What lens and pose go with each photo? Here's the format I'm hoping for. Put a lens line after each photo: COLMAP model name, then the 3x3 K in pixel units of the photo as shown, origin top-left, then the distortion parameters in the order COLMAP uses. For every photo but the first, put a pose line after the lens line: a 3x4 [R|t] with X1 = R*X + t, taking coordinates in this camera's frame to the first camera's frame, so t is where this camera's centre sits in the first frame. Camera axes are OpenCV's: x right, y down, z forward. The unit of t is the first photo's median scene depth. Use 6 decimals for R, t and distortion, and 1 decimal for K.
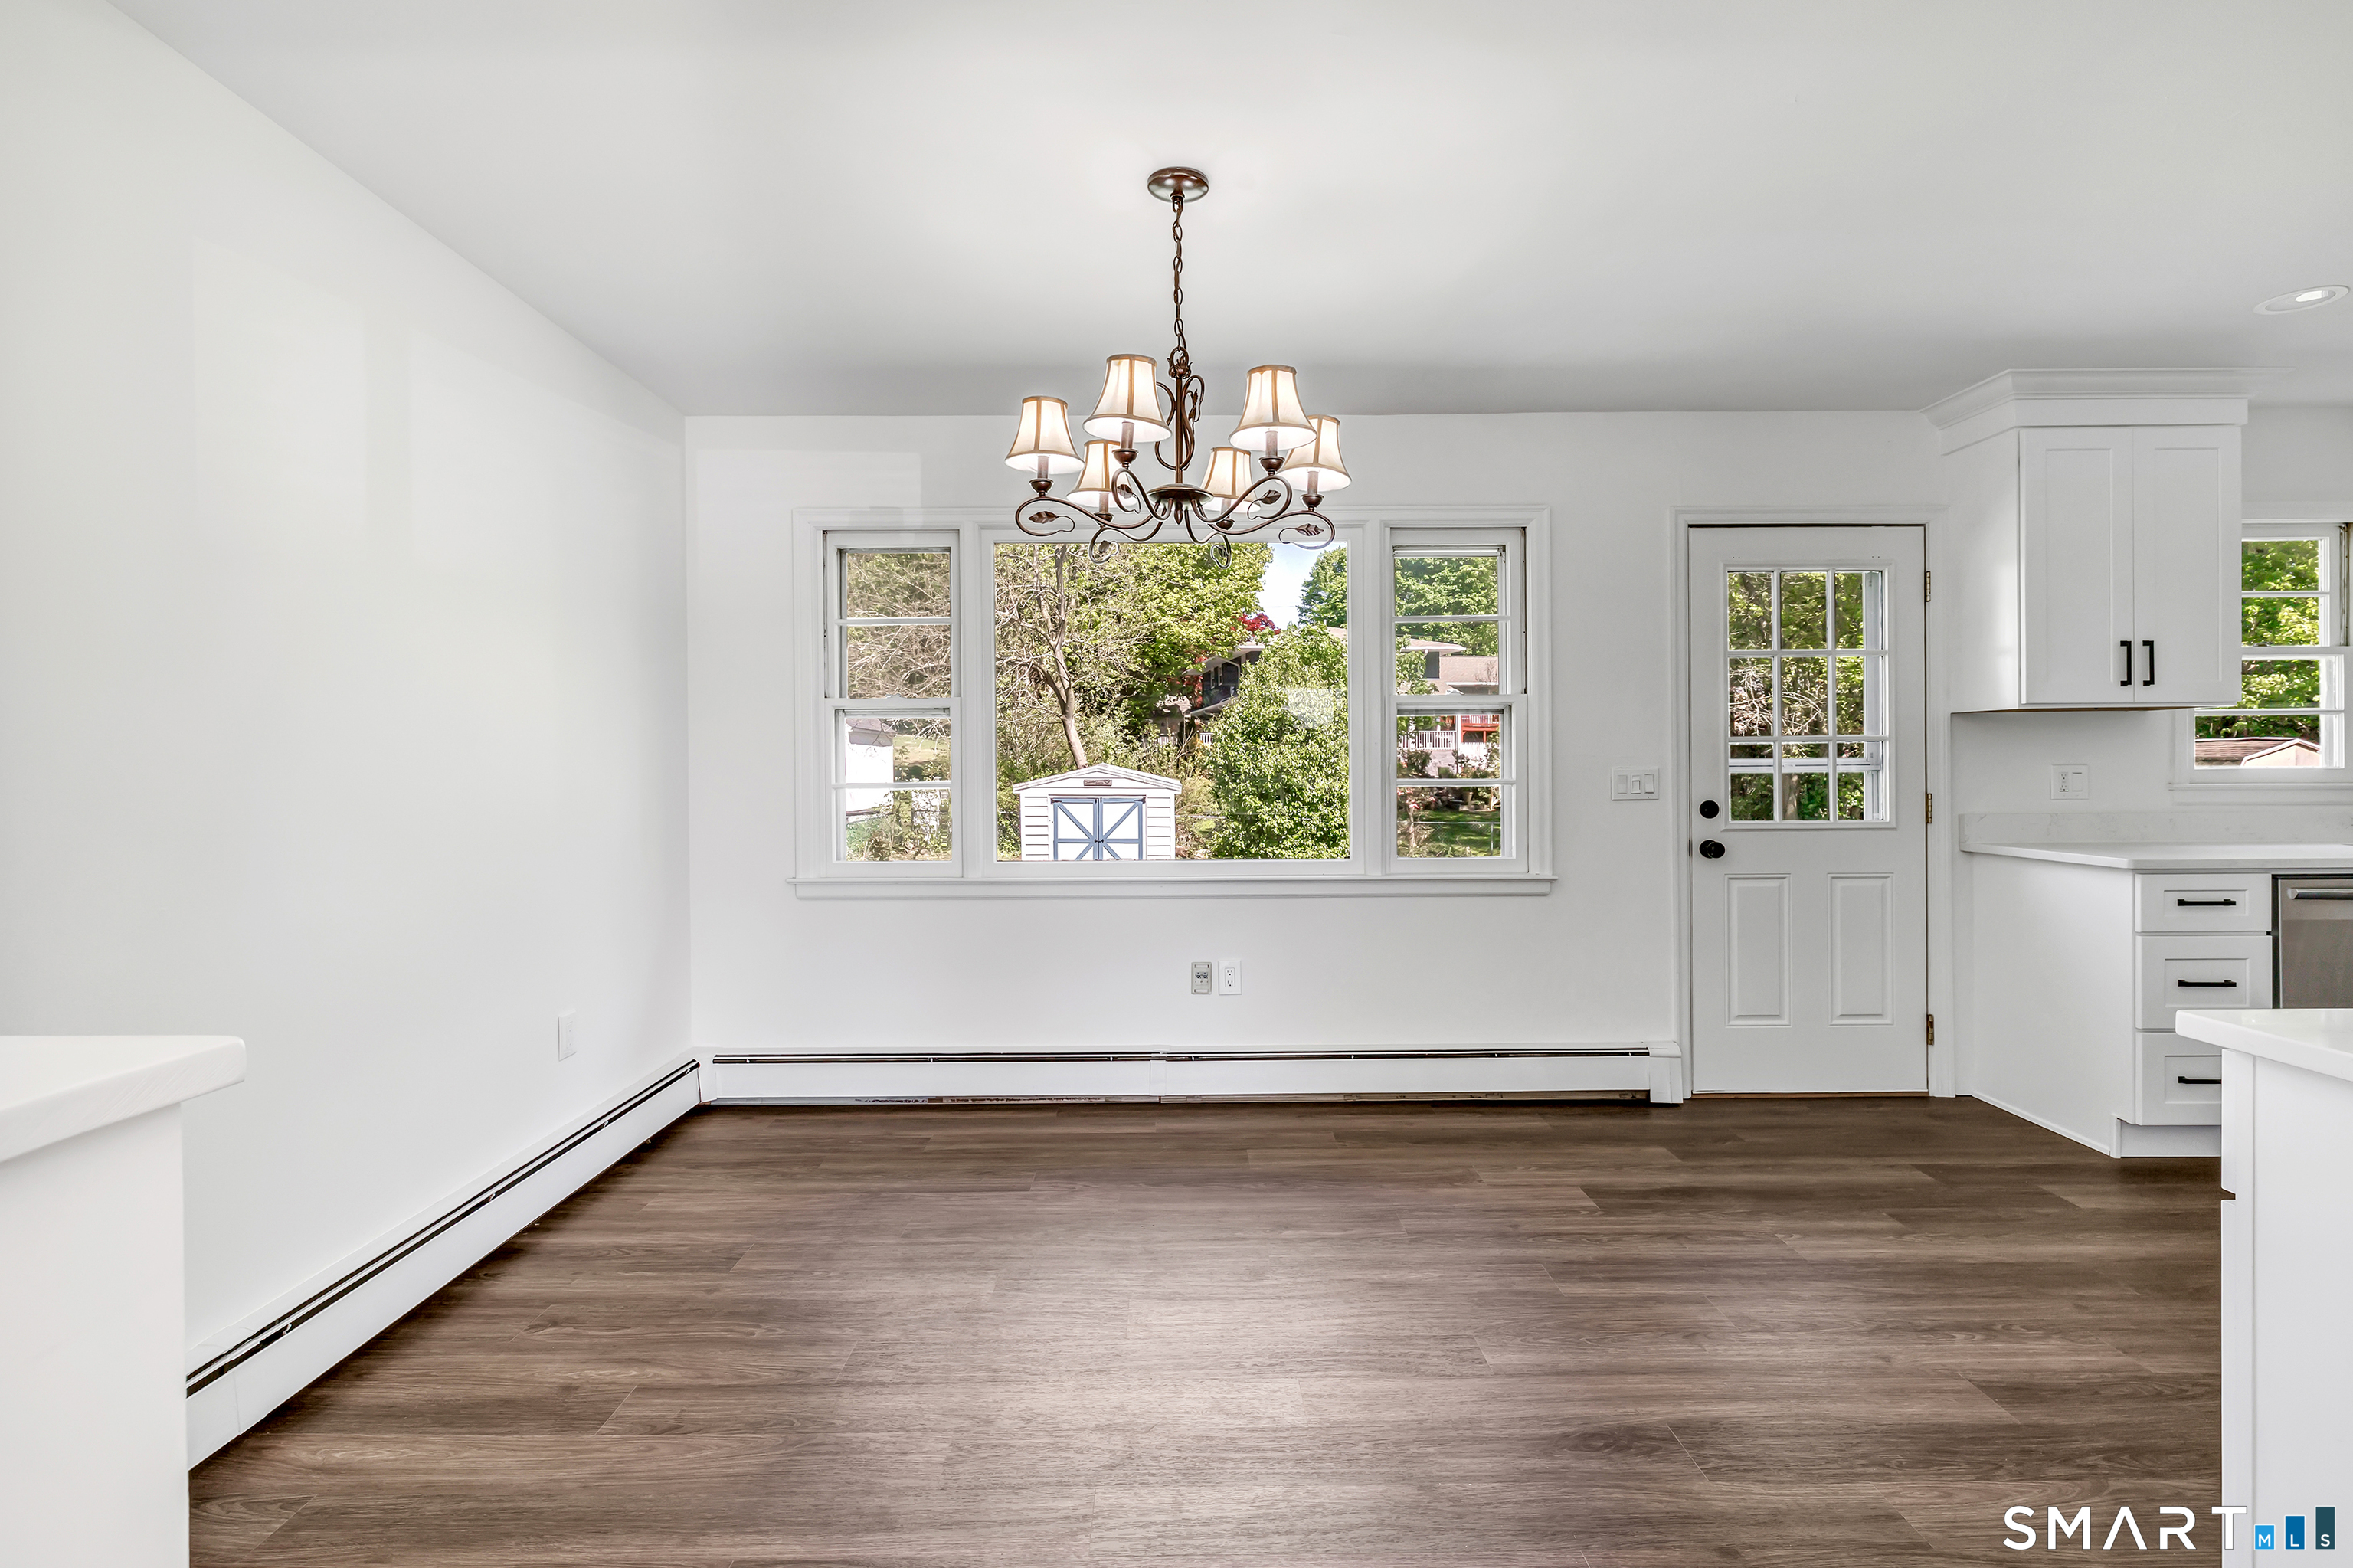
lens RADIAL K [[1065.8, 0, 1185.9], [0, 1065.8, 757.5], [0, 0, 1]] dist [0.000421, 0.000274]
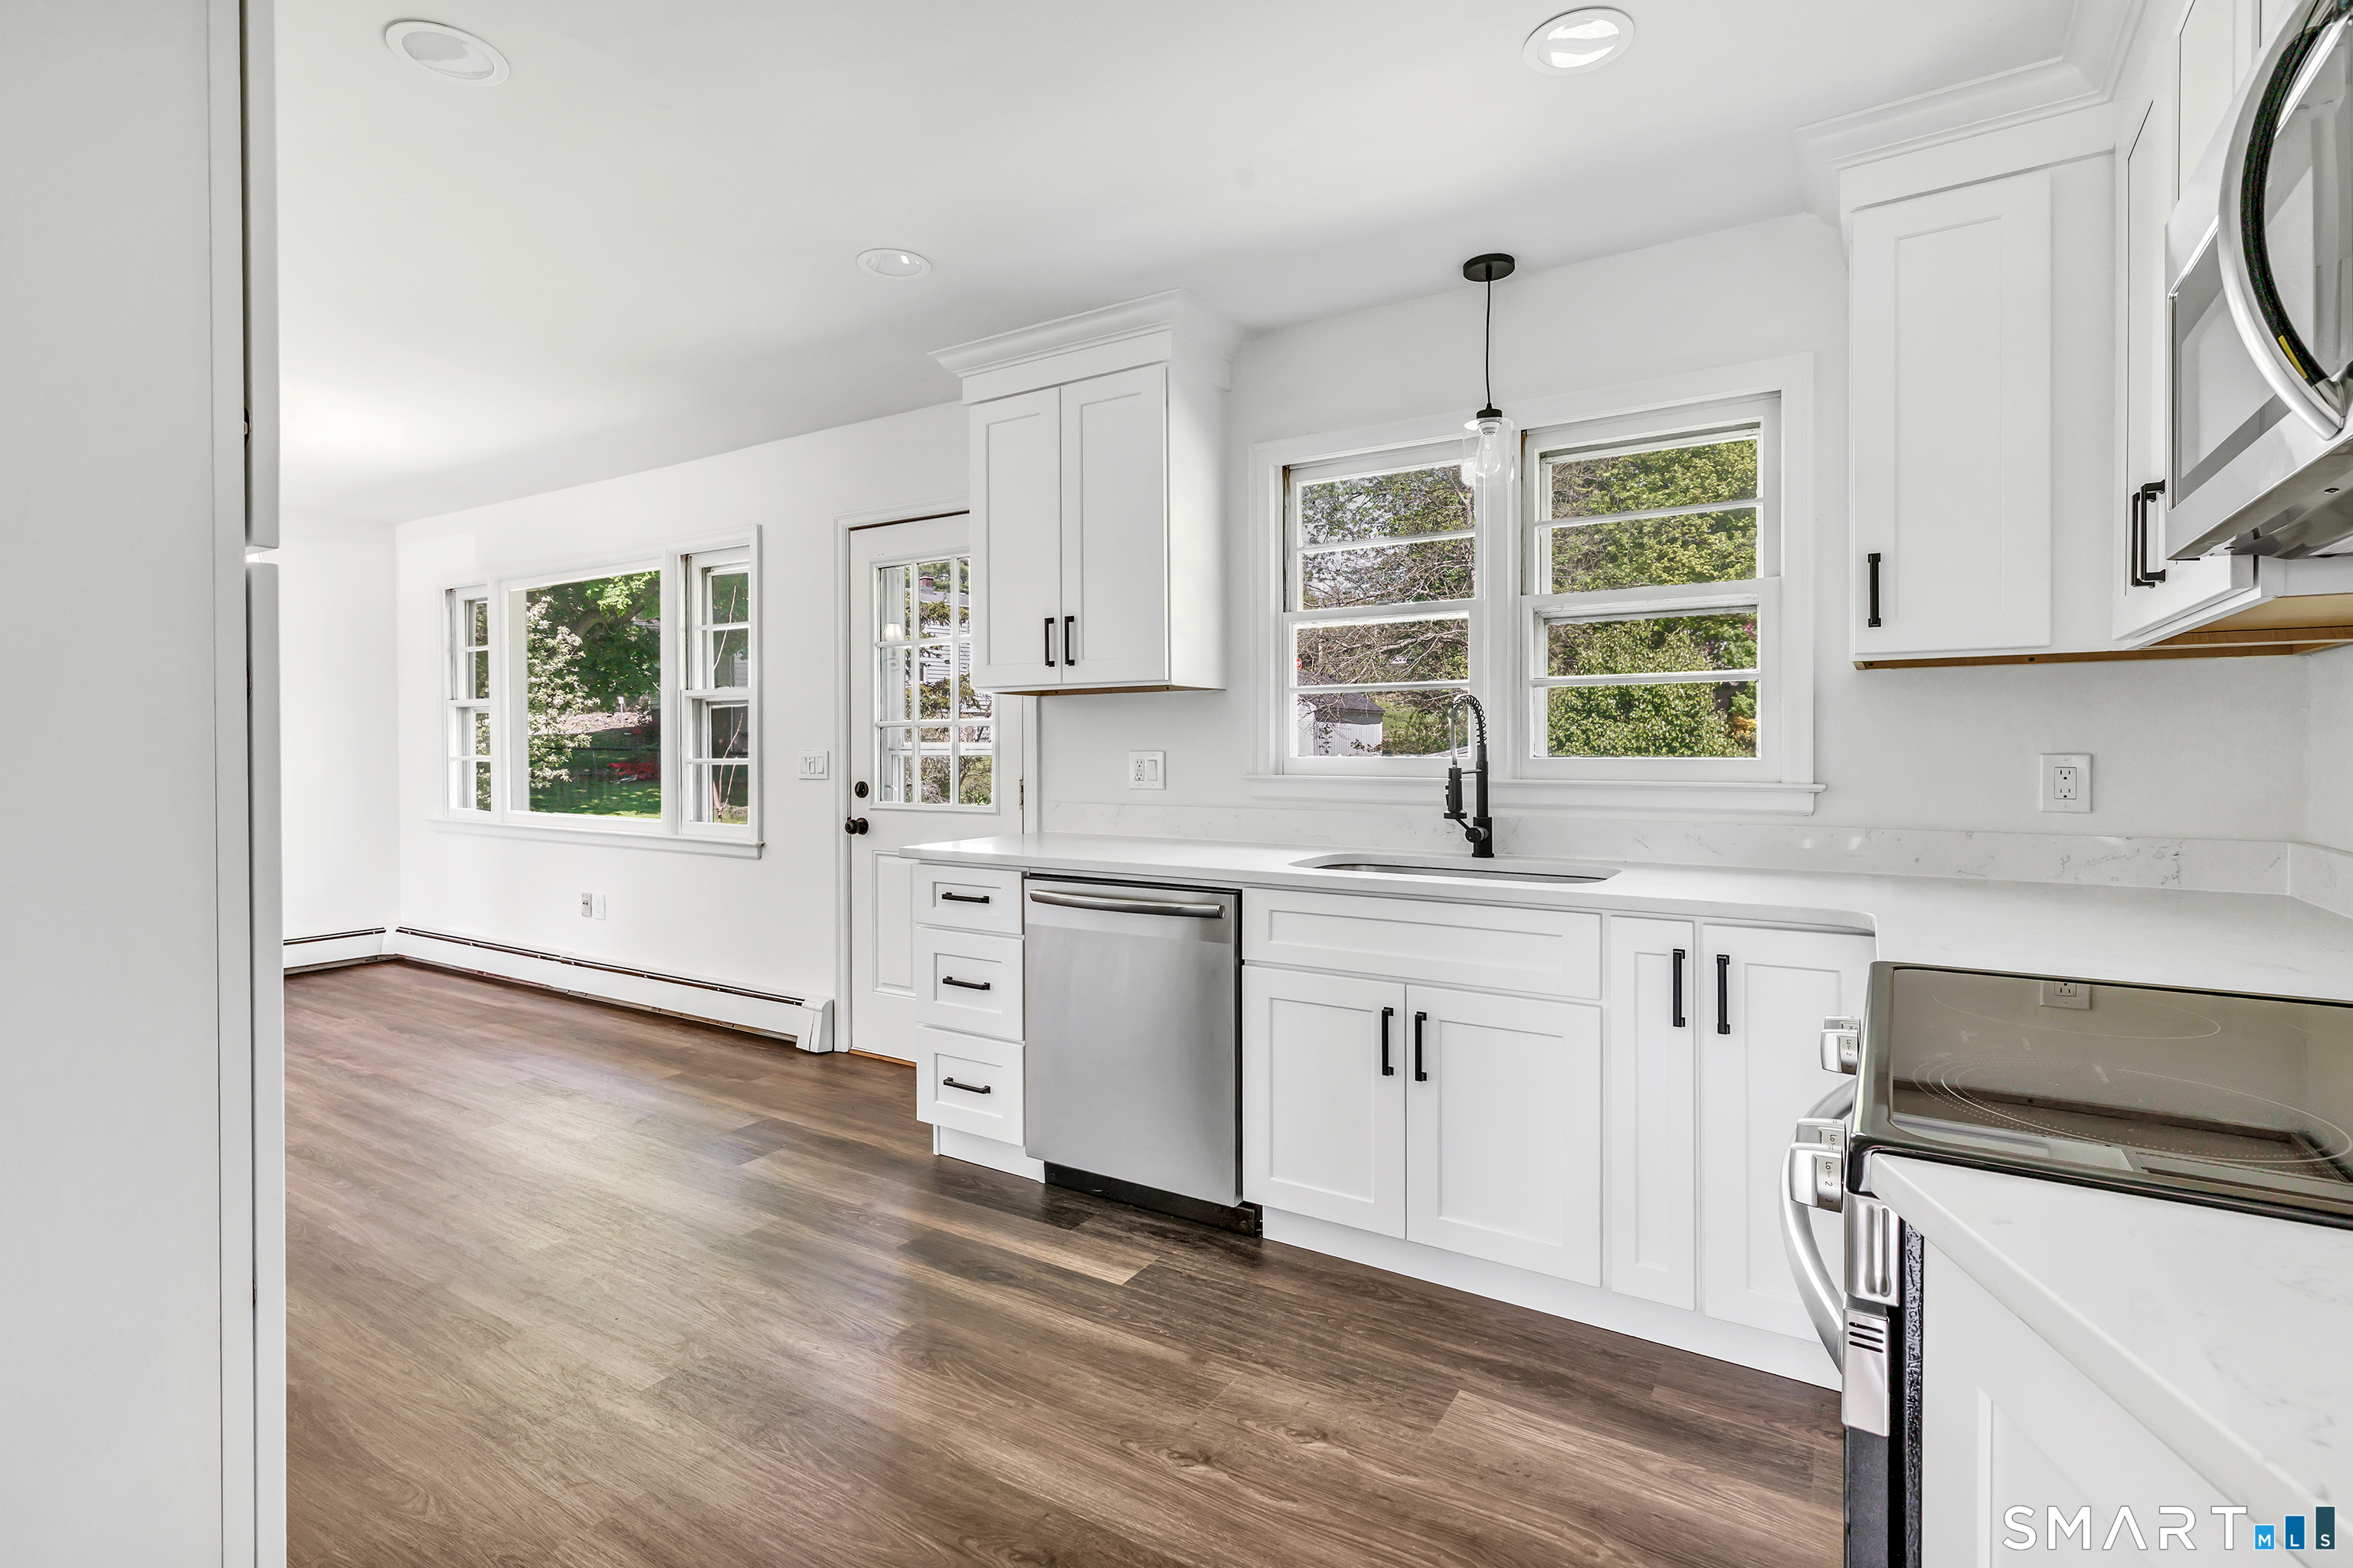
lens RADIAL K [[1065.8, 0, 1185.9], [0, 1065.8, 757.5], [0, 0, 1]] dist [0.000421, 0.000274]
pose [[0.857202, 0.011717, -0.514847, 1.568671], [-0.000828, 0.999771, 0.021374, -0.008359], [0.514979, -0.017896, 0.857016, 0.287371]]
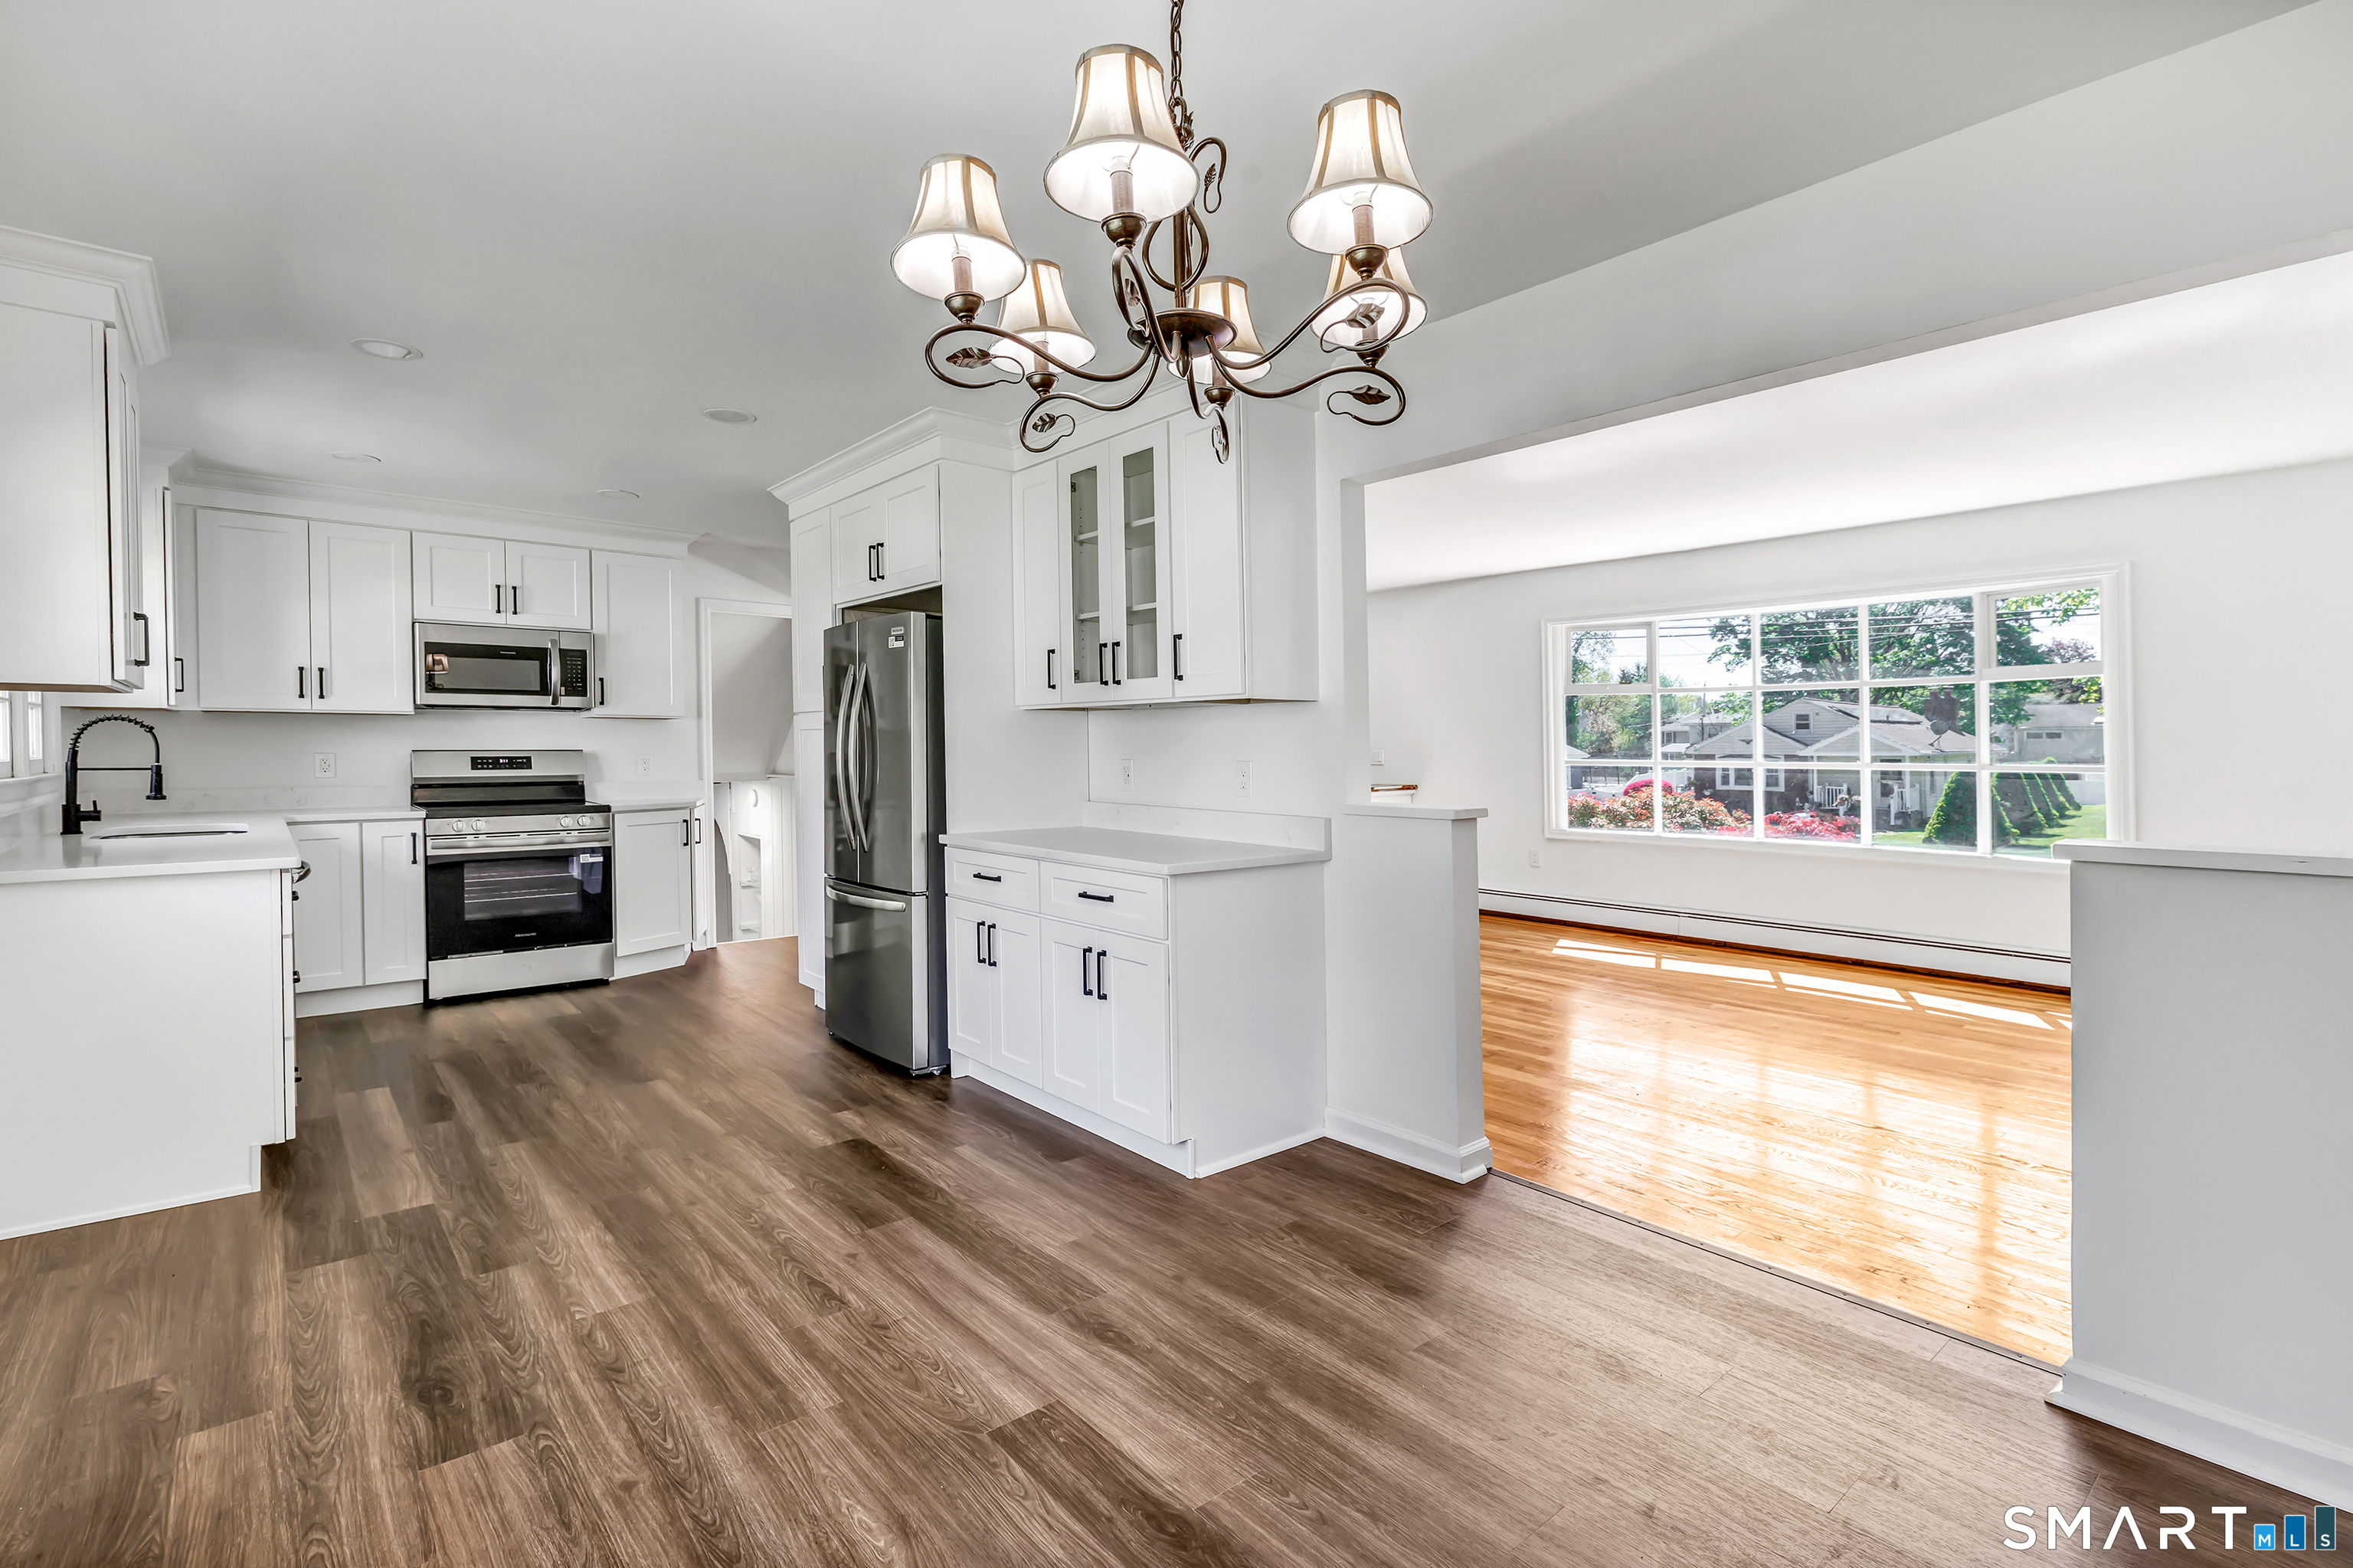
lens RADIAL K [[1102.9, 0, 1176.5], [0, 1102.9, 784.0], [0, 0, 1]] dist [-0.006396, -0.000018]
pose [[-0.632365, -0.022497, 0.774344, -0.337830], [-0.002654, 0.999635, 0.026875, 0.002122], [-0.774666, 0.014939, -0.632194, 0.979729]]
